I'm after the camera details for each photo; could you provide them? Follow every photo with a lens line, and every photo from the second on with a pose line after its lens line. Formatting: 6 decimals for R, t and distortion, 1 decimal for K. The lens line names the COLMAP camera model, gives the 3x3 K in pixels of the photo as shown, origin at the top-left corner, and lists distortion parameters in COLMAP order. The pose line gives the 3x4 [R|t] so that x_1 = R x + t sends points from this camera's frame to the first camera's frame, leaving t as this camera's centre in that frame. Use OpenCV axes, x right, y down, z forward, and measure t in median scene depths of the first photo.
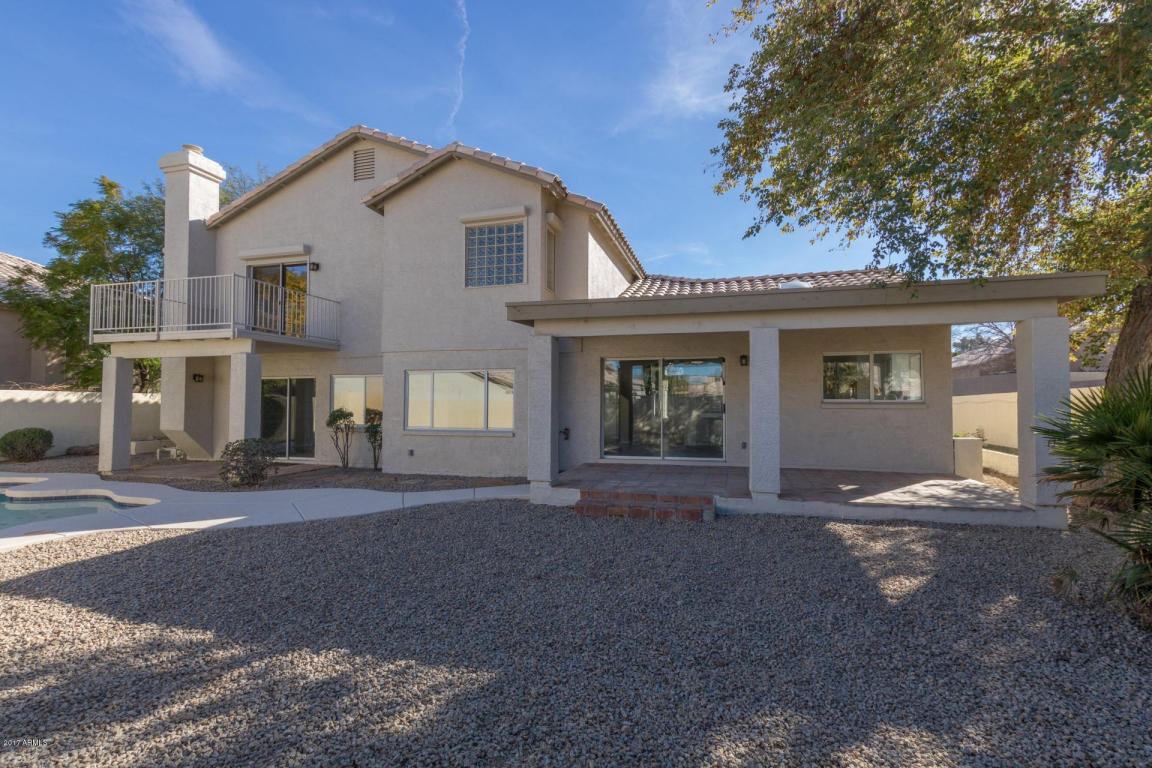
lens RADIAL K [[521.7, 0, 581.7], [0, 521.7, 392.5], [0, 0, 1]] dist [0.009166, -0.004386]
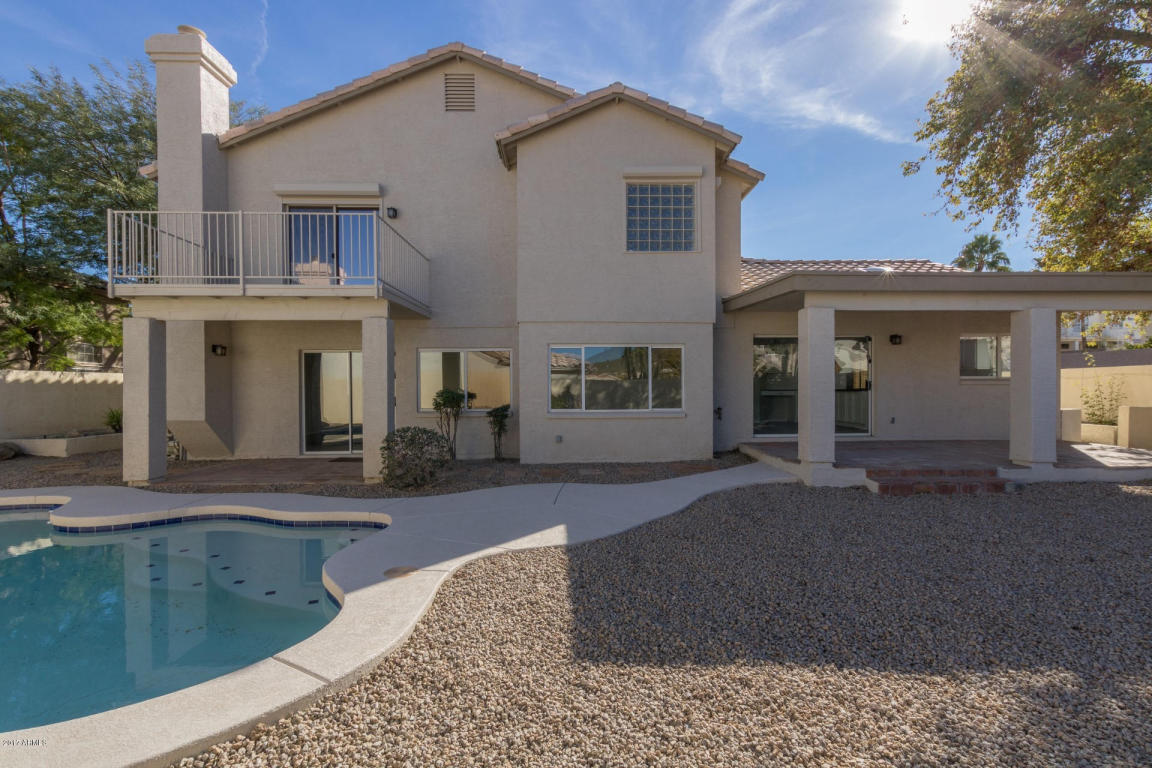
lens RADIAL K [[521.7, 0, 581.7], [0, 521.7, 392.5], [0, 0, 1]] dist [0.009166, -0.004386]
pose [[0.955964, -0.010719, 0.293287, -0.561142], [-0.000690, 0.999248, 0.038769, 0.004517], [-0.293482, -0.037264, 0.955238, 0.163673]]
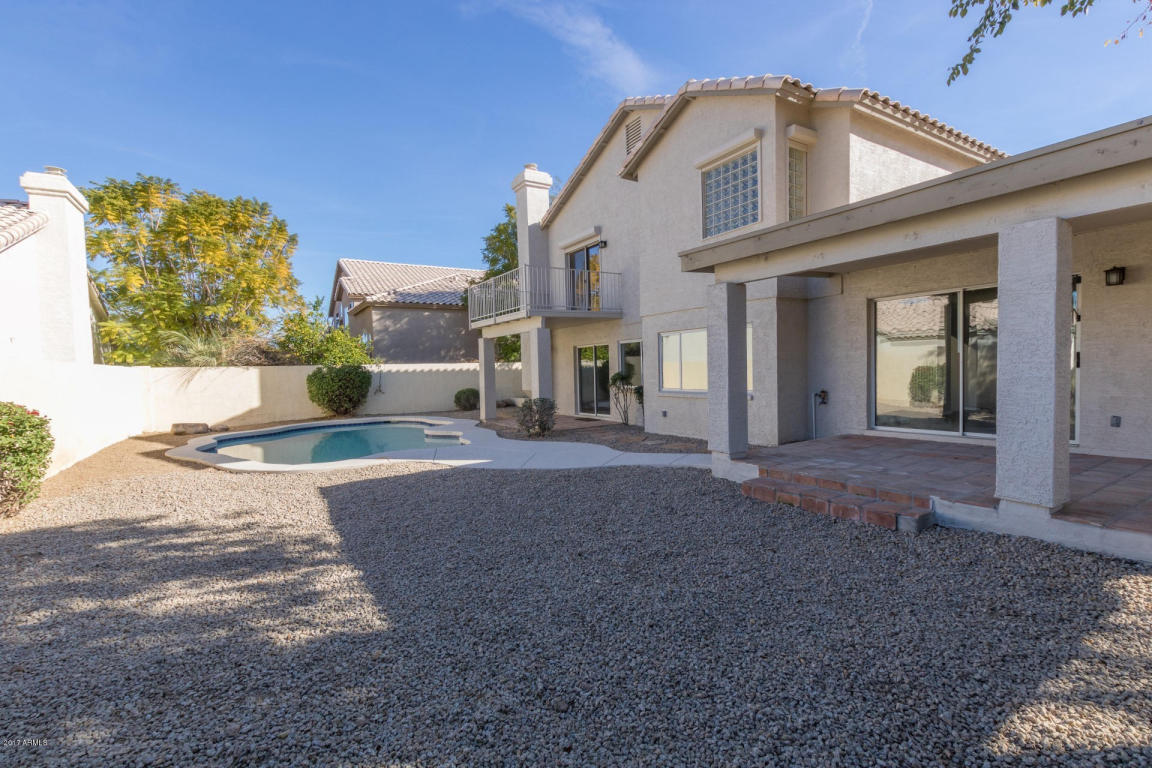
lens RADIAL K [[521.7, 0, 581.7], [0, 521.7, 392.5], [0, 0, 1]] dist [0.009166, -0.004386]
pose [[0.740066, 0.006572, -0.672502, 0.244858], [0.047358, 0.996961, 0.061859, 0.003415], [0.670865, -0.077628, 0.737506, 0.148678]]
